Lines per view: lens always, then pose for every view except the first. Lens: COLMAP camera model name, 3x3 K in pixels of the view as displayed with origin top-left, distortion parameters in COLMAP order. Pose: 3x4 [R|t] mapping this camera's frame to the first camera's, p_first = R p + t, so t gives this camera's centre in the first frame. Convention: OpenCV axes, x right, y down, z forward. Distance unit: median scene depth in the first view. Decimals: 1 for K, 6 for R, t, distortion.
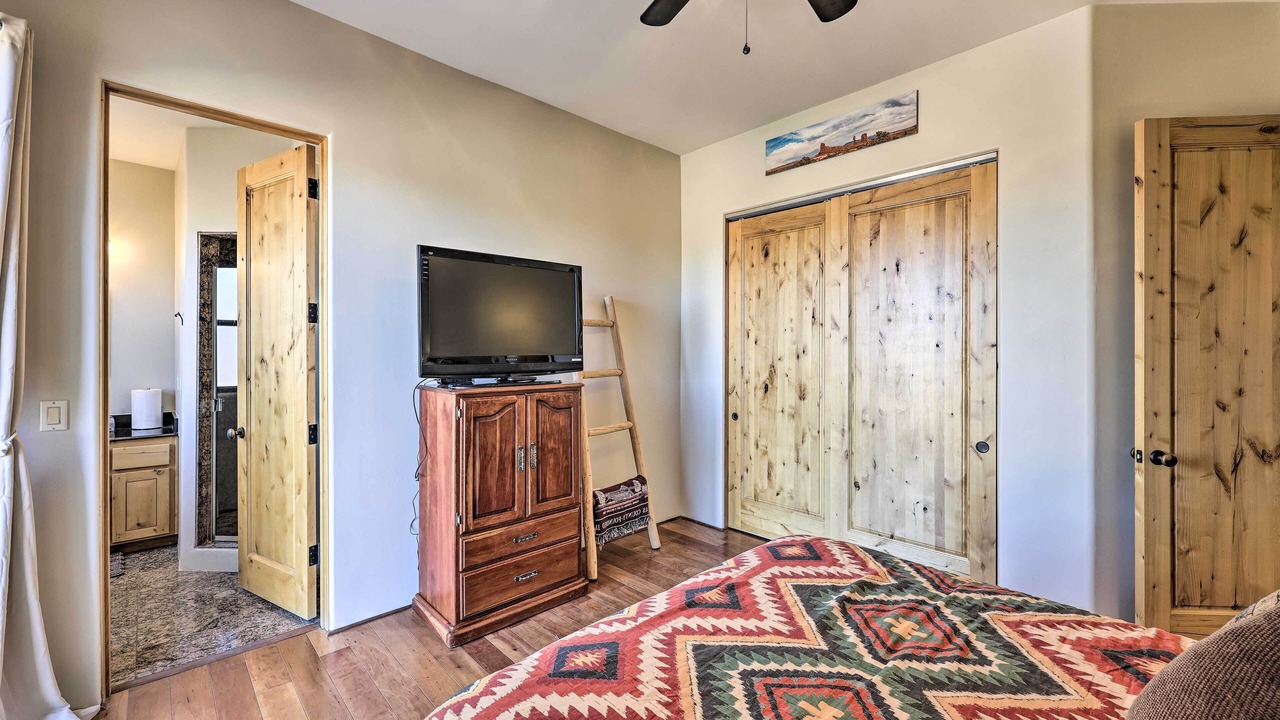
lens RADIAL K [[504.1, 0, 642.8], [0, 504.1, 348.7], [0, 0, 1]] dist [0.002313, 0.000130]
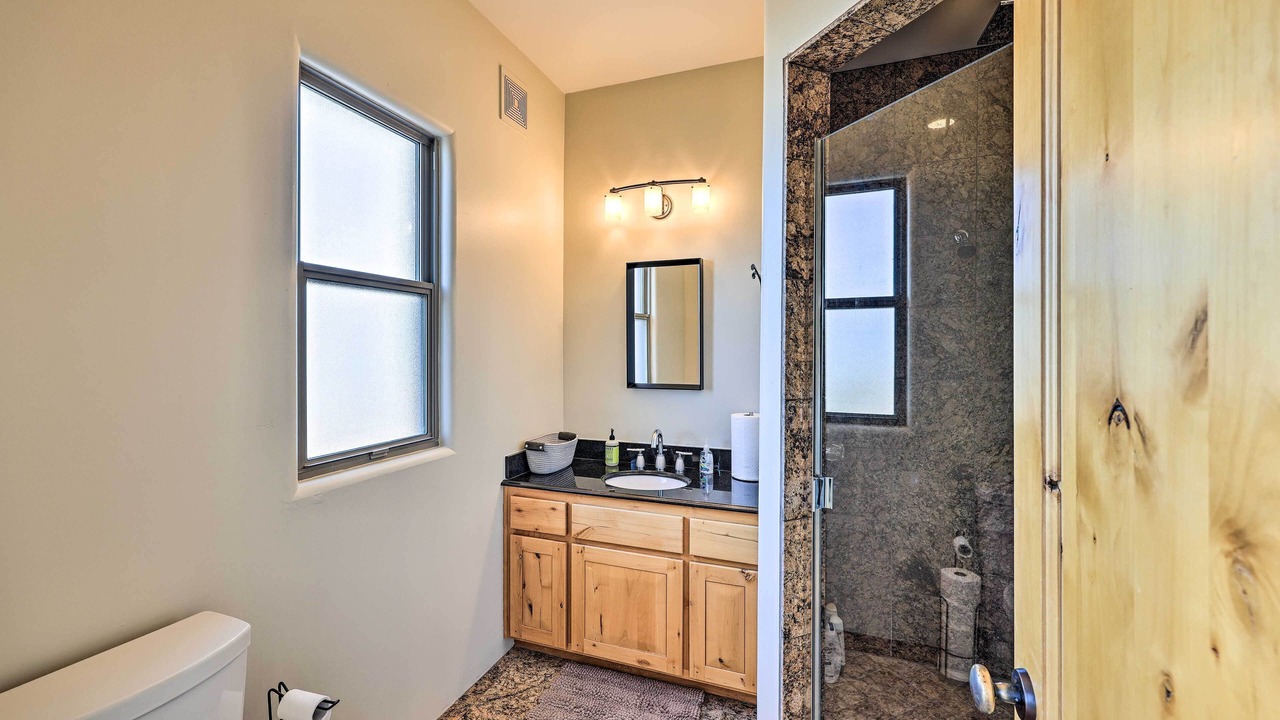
lens RADIAL K [[504.1, 0, 642.8], [0, 504.1, 348.7], [0, 0, 1]] dist [0.002313, 0.000130]
pose [[0.436724, 0.001785, -0.899594, -0.557535], [0.000378, 0.999998, 0.002168, -0.000269], [0.899595, -0.001286, 0.436723, 0.710263]]
